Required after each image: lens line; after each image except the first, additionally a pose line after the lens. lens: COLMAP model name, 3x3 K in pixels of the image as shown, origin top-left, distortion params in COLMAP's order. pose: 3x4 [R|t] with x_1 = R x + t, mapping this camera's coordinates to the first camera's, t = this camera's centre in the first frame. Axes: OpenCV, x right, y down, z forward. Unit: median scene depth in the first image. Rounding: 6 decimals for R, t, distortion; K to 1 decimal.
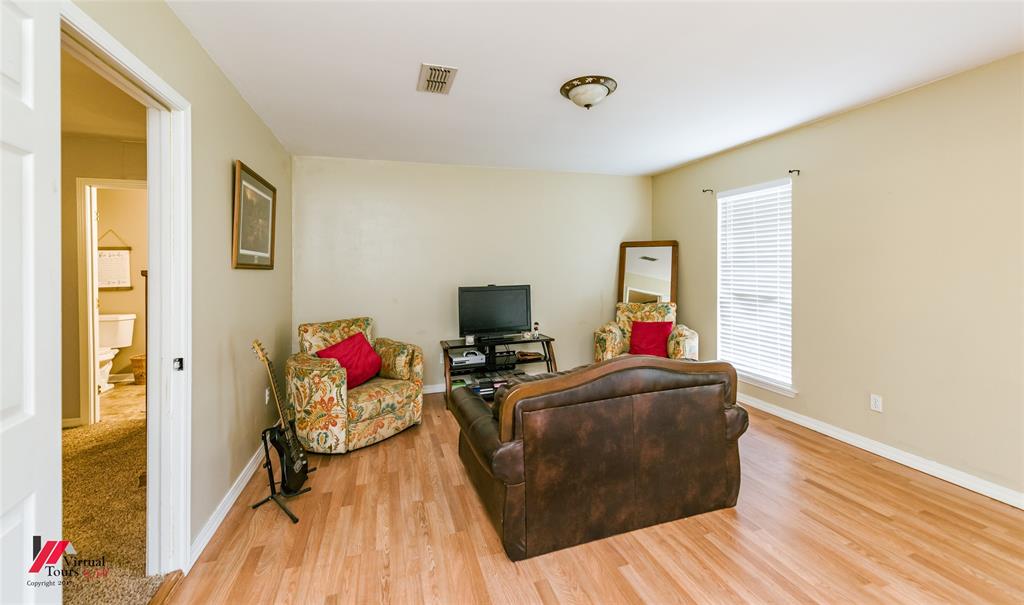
lens RADIAL K [[401.4, 0, 508.5], [0, 401.4, 270.3], [0, 0, 1]] dist [0.001308, -0.000099]
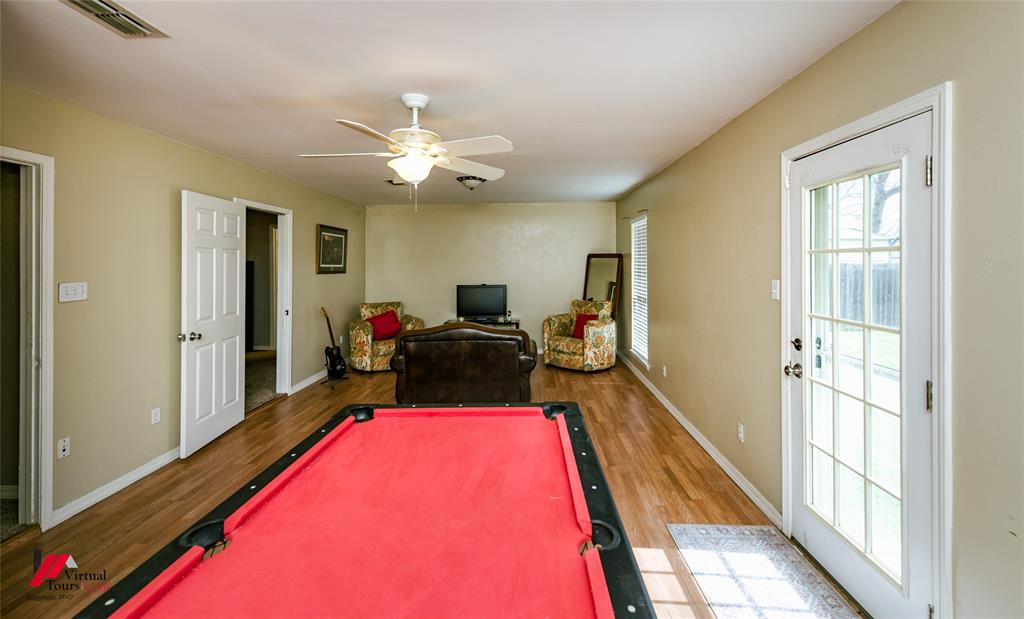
lens RADIAL K [[423.1, 0, 512.8], [0, 423.1, 264.2], [0, 0, 1]] dist [0.001720, 0.000017]
pose [[0.940007, 0.009564, -0.341022, 0.889464], [-0.011293, 0.999931, -0.003085, -0.050576], [0.340969, 0.006751, 0.940050, -0.641380]]
